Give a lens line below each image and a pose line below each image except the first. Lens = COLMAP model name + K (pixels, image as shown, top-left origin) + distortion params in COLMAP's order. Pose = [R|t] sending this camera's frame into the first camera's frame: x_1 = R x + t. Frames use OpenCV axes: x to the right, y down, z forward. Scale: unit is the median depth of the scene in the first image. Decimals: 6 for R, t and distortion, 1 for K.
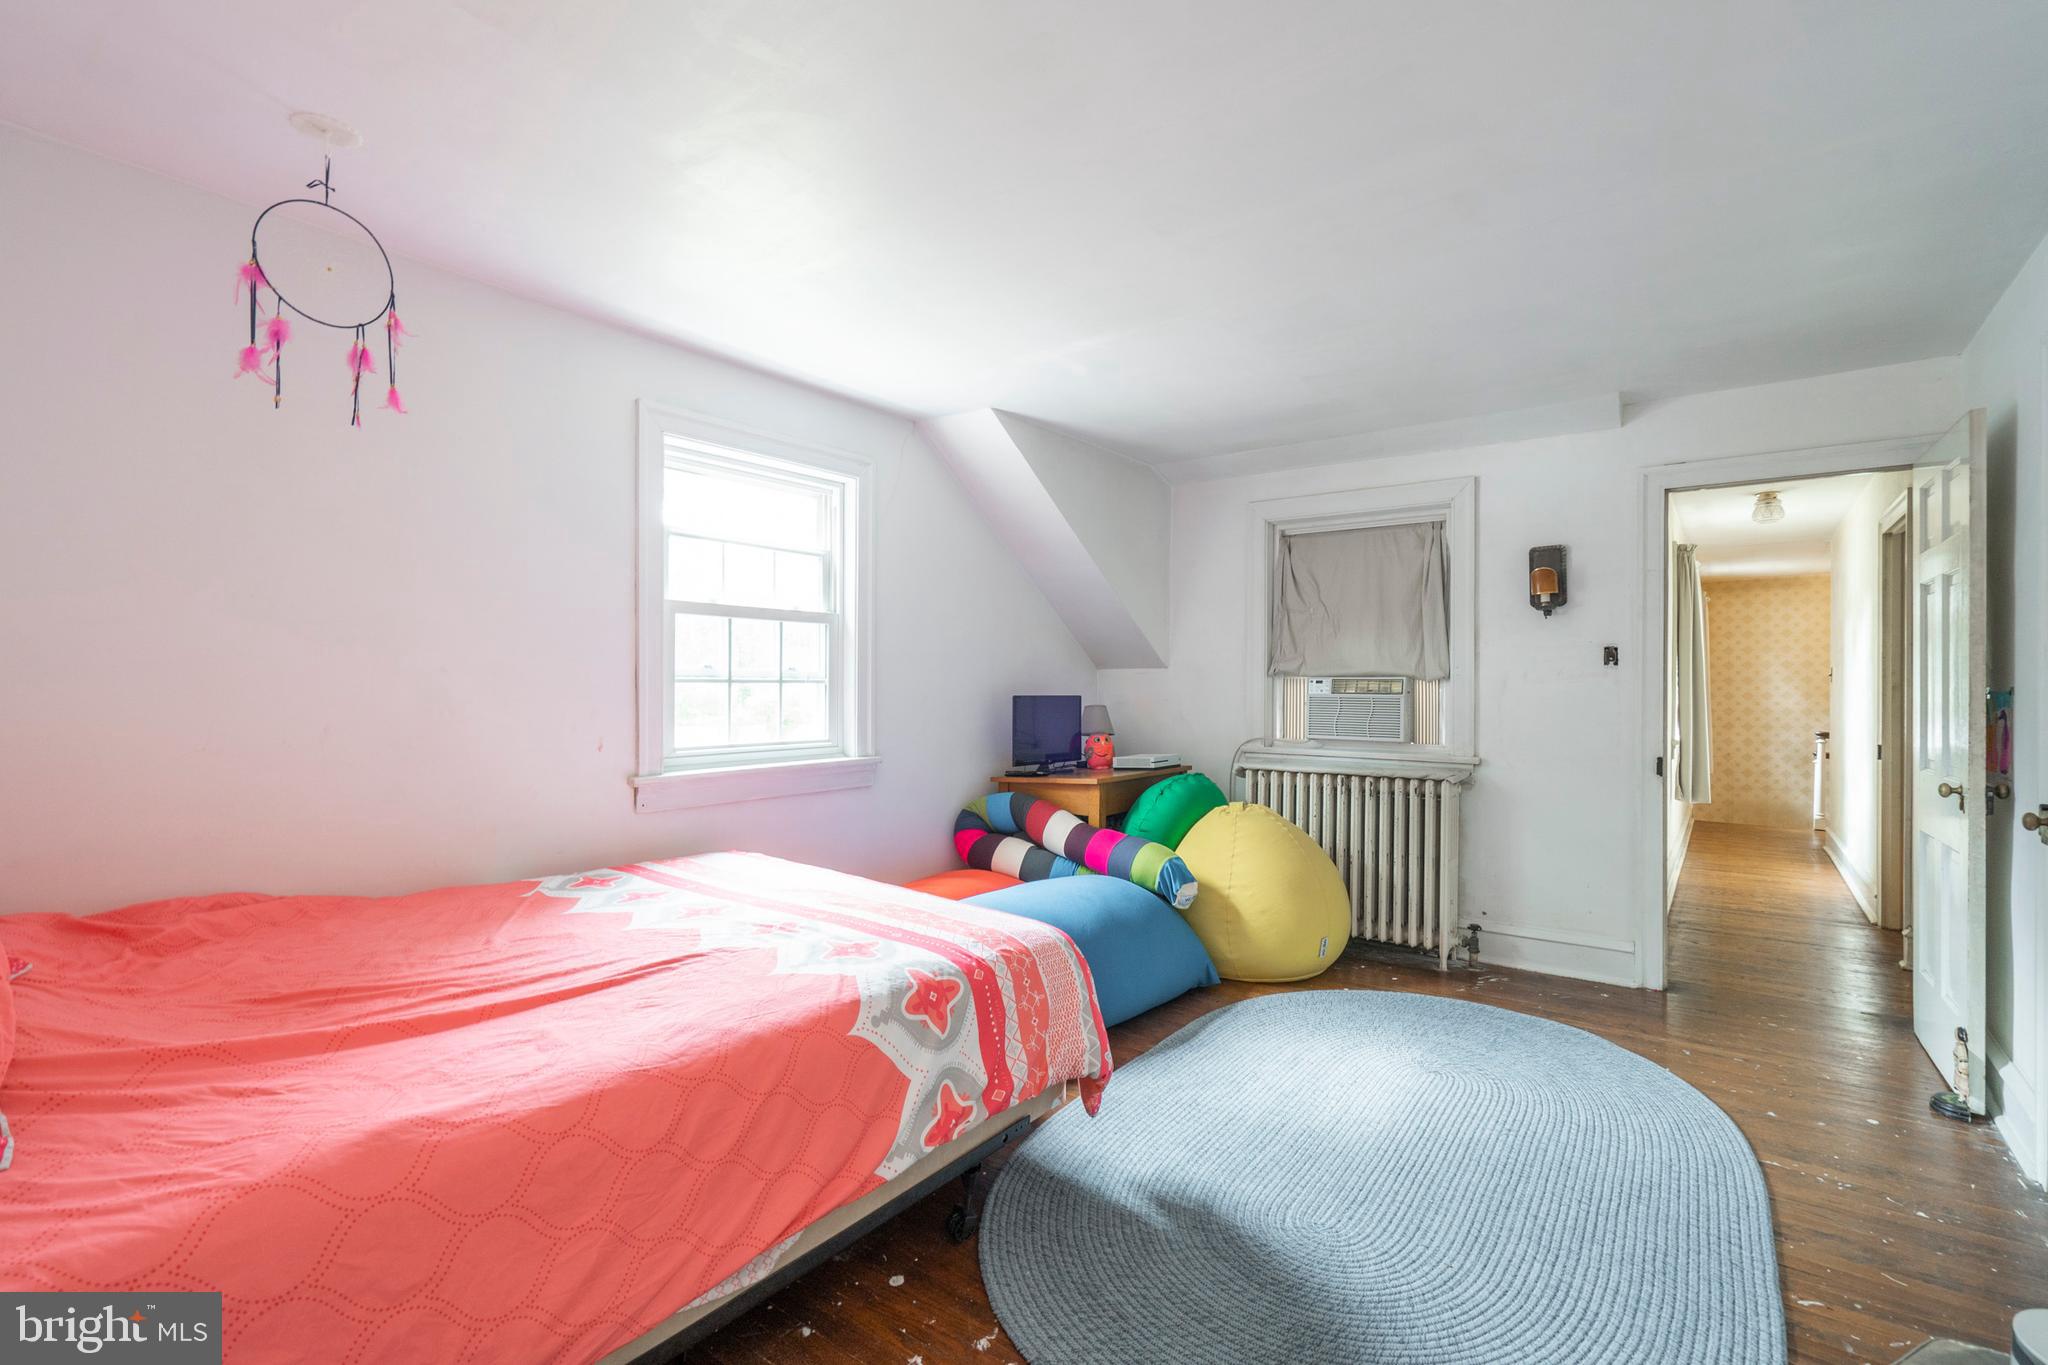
lens RADIAL K [[934.5, 0, 1020.2], [0, 934.5, 683.8], [0, 0, 1]] dist [-0.005037, 0.000116]
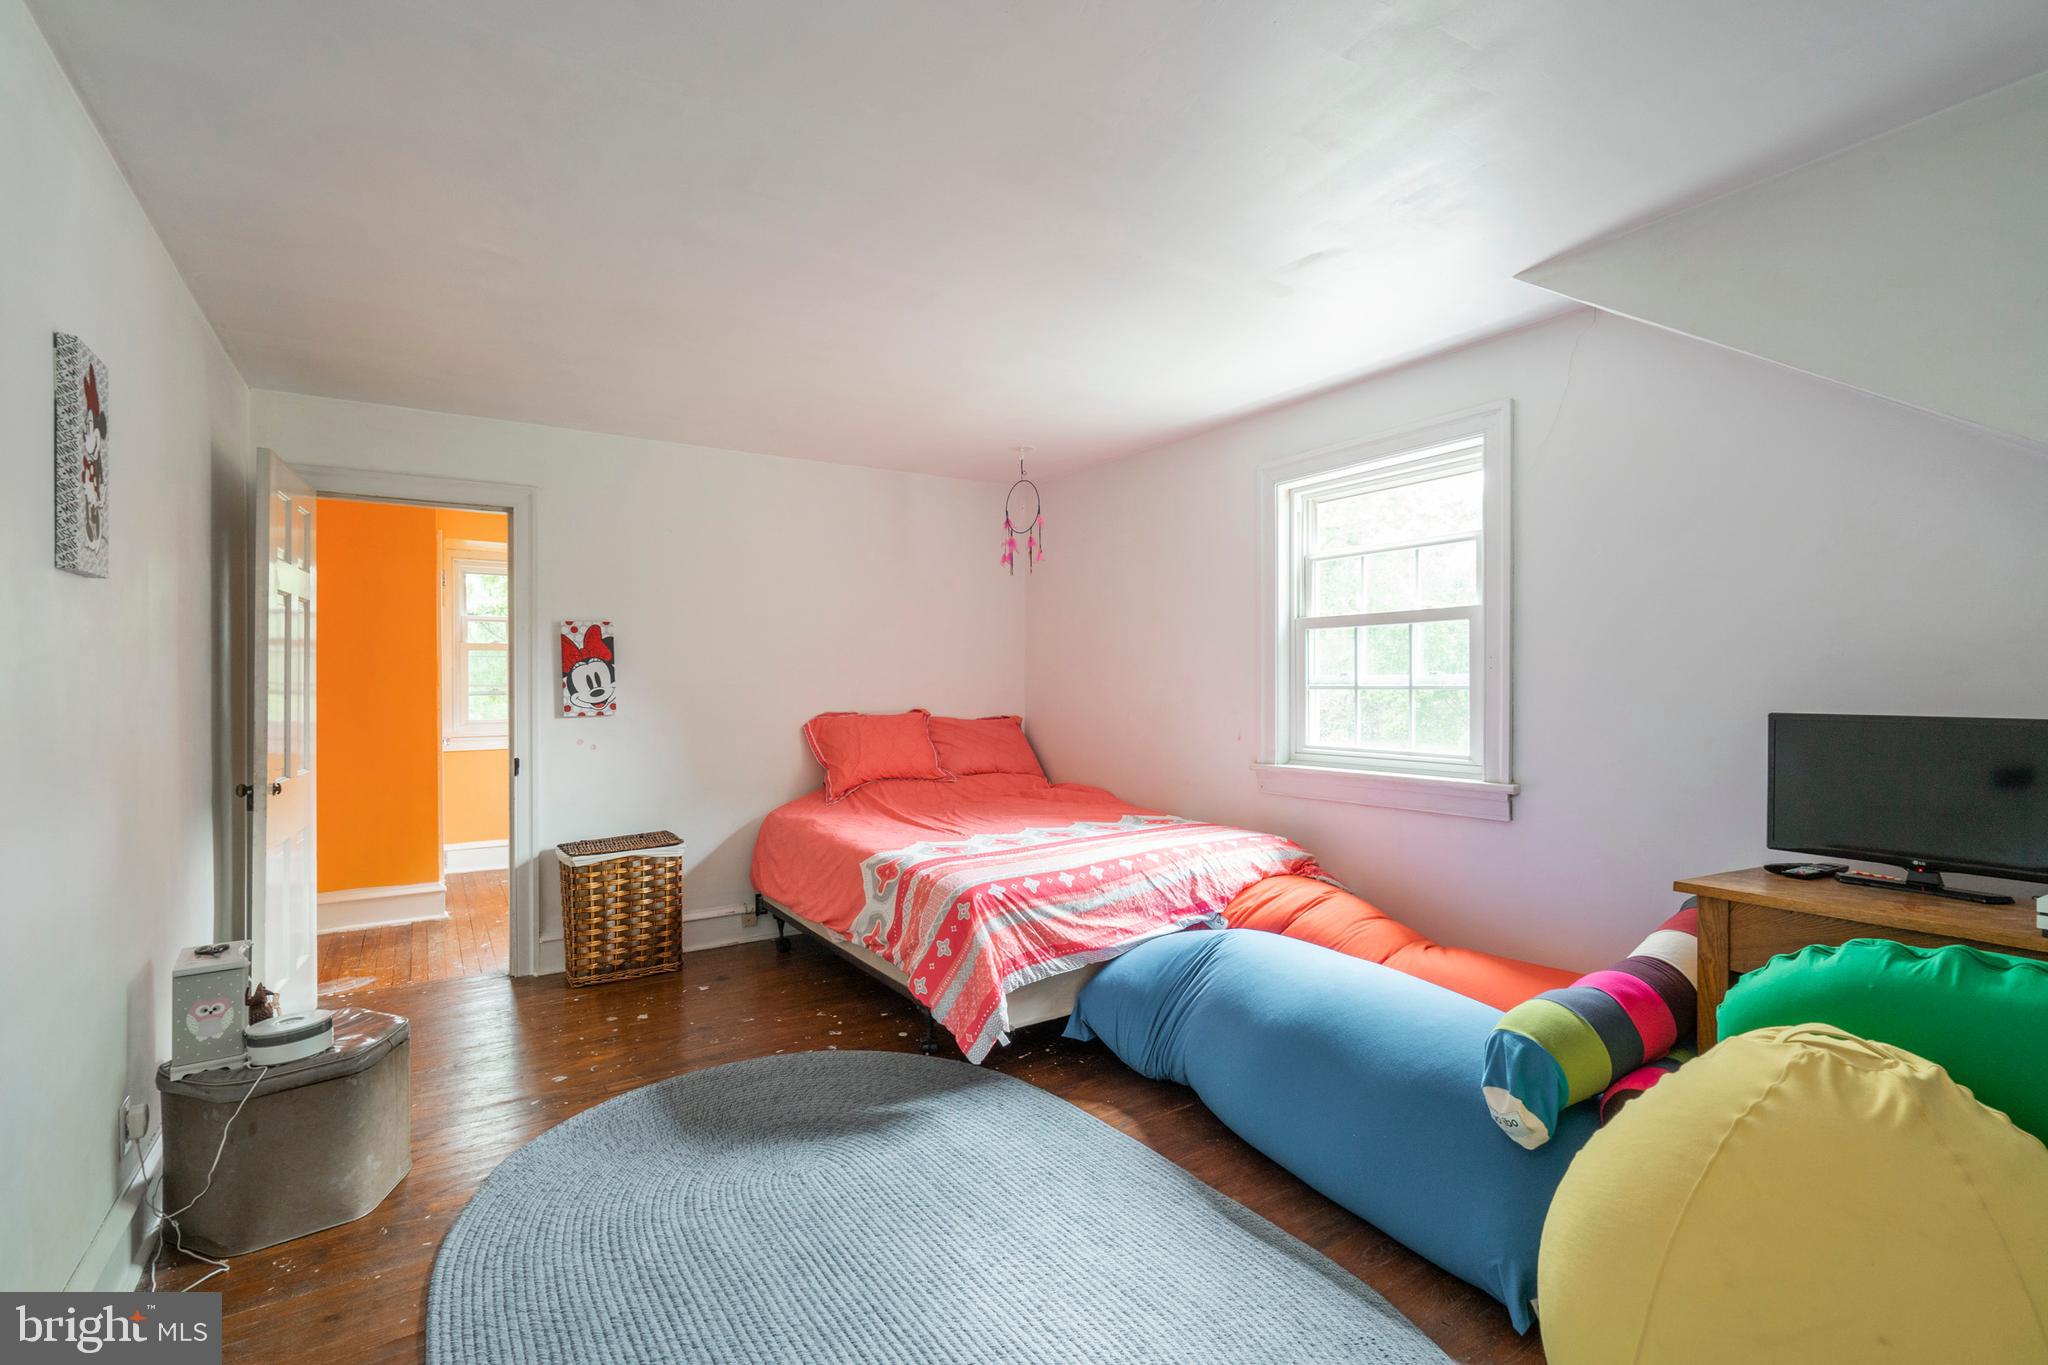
lens RADIAL K [[934.5, 0, 1020.2], [0, 934.5, 683.8], [0, 0, 1]] dist [-0.005037, 0.000116]
pose [[-0.339386, -0.004591, -0.940636, 1.329742], [0.002689, 0.999979, -0.005851, -0.003494], [0.940643, -0.004515, -0.339366, 1.665529]]
